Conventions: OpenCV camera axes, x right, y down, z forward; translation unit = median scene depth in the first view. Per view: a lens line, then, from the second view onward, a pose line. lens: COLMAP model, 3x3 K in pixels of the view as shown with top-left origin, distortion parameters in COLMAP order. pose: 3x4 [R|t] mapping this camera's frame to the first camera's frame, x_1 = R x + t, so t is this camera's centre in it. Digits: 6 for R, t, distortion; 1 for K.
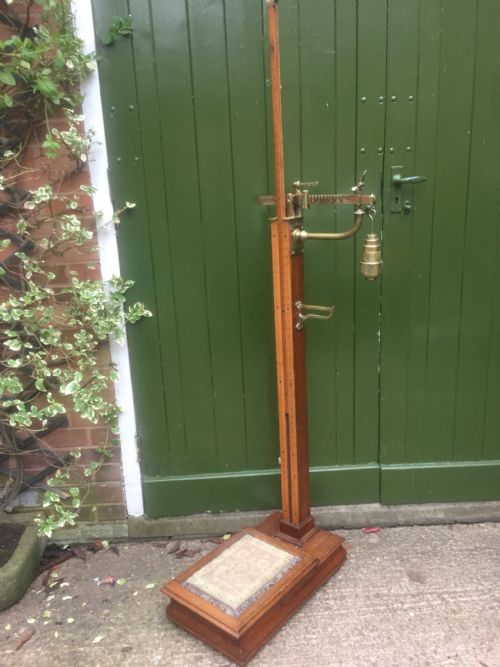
lens RADIAL K [[575.4, 0, 252.0], [0, 575.4, 335.7], [0, 0, 1]] dist [0.090173, -0.131506]
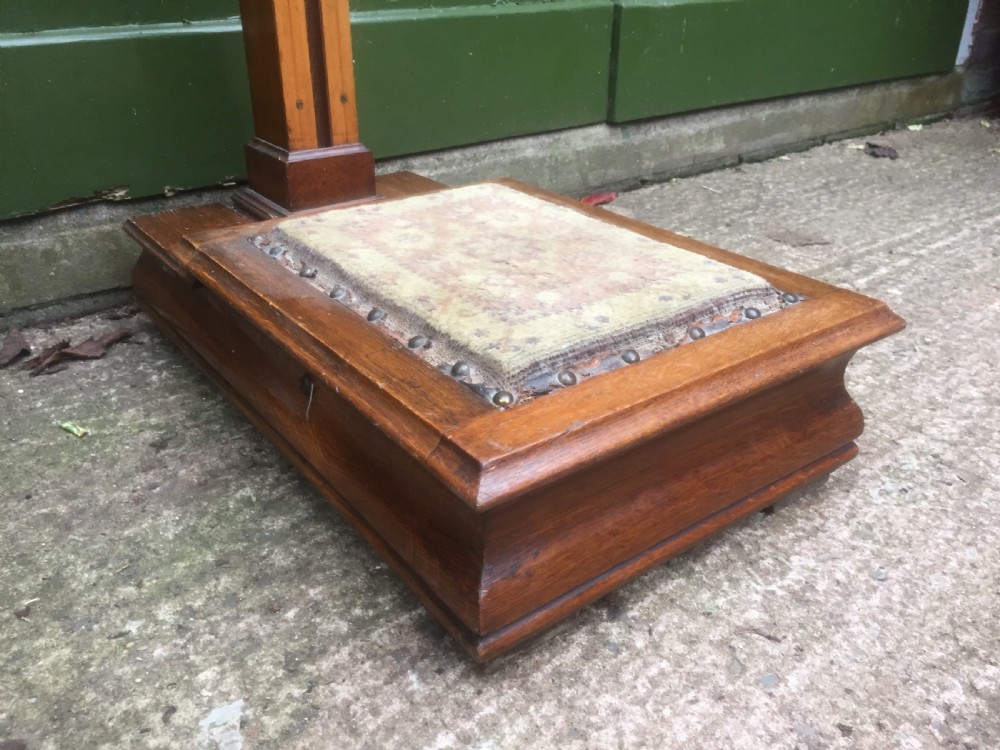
lens RADIAL K [[868.4, 0, 505.3], [0, 868.4, 364.4], [0, 0, 1]] dist [0.082906, -0.131183]
pose [[0.810939, -0.219084, 0.542568, -0.189713], [0.118433, 0.969524, 0.214470, 0.365971], [-0.573020, -0.109664, 0.812171, 0.681159]]
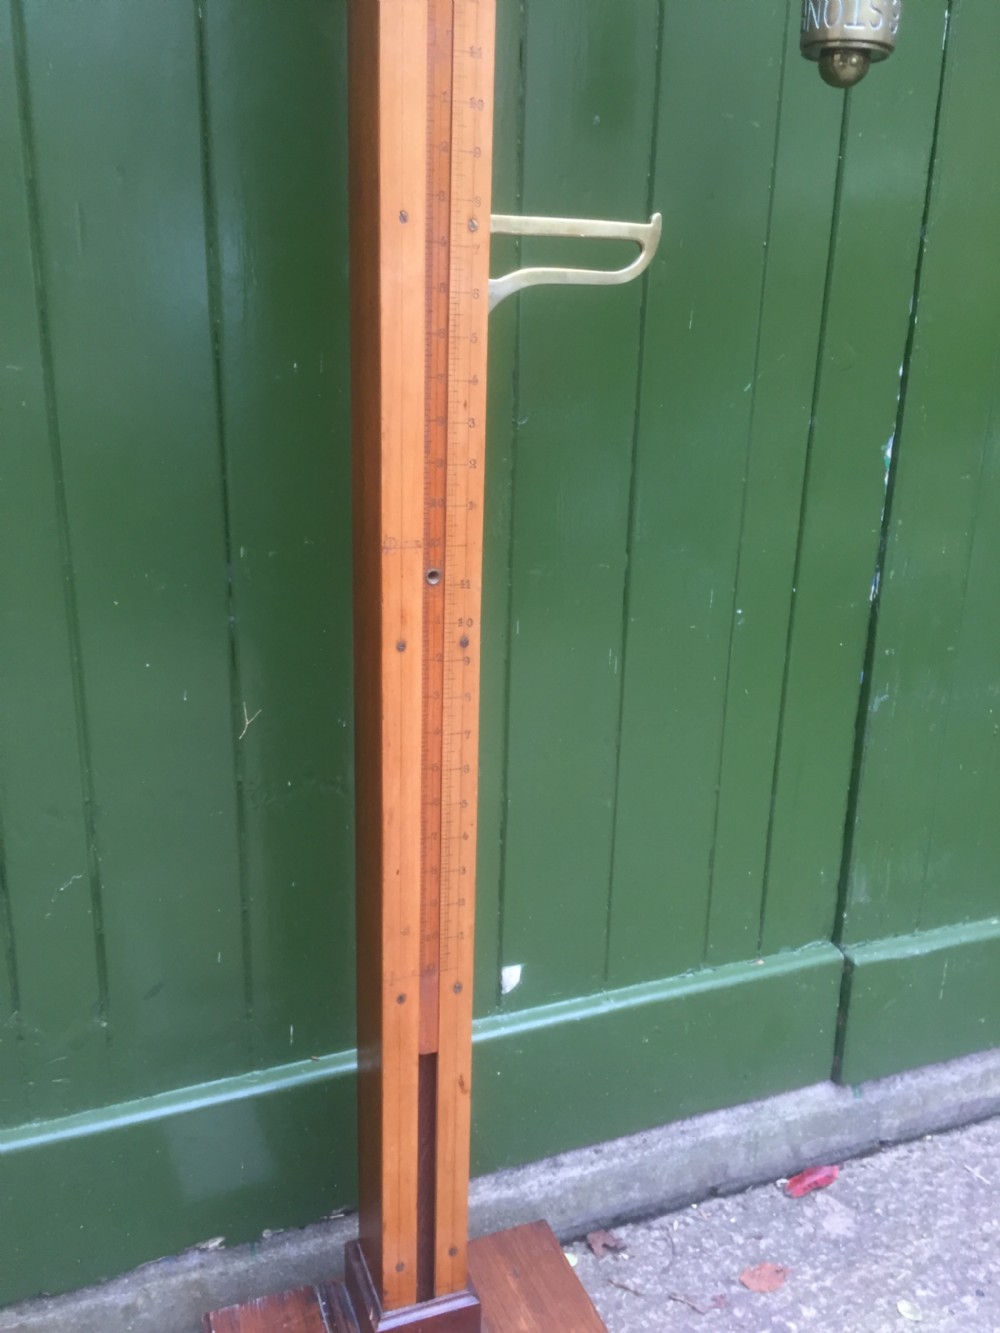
lens RADIAL K [[1149.9, 0, 504.1], [0, 1149.9, 670.8], [0, 0, 1]] dist [0.090173, -0.131506]
pose [[0.936673, -0.038214, 0.348113, -0.137962], [0.031462, 0.999191, 0.025029, 0.083801], [-0.348788, -0.012492, 0.937118, 0.626342]]
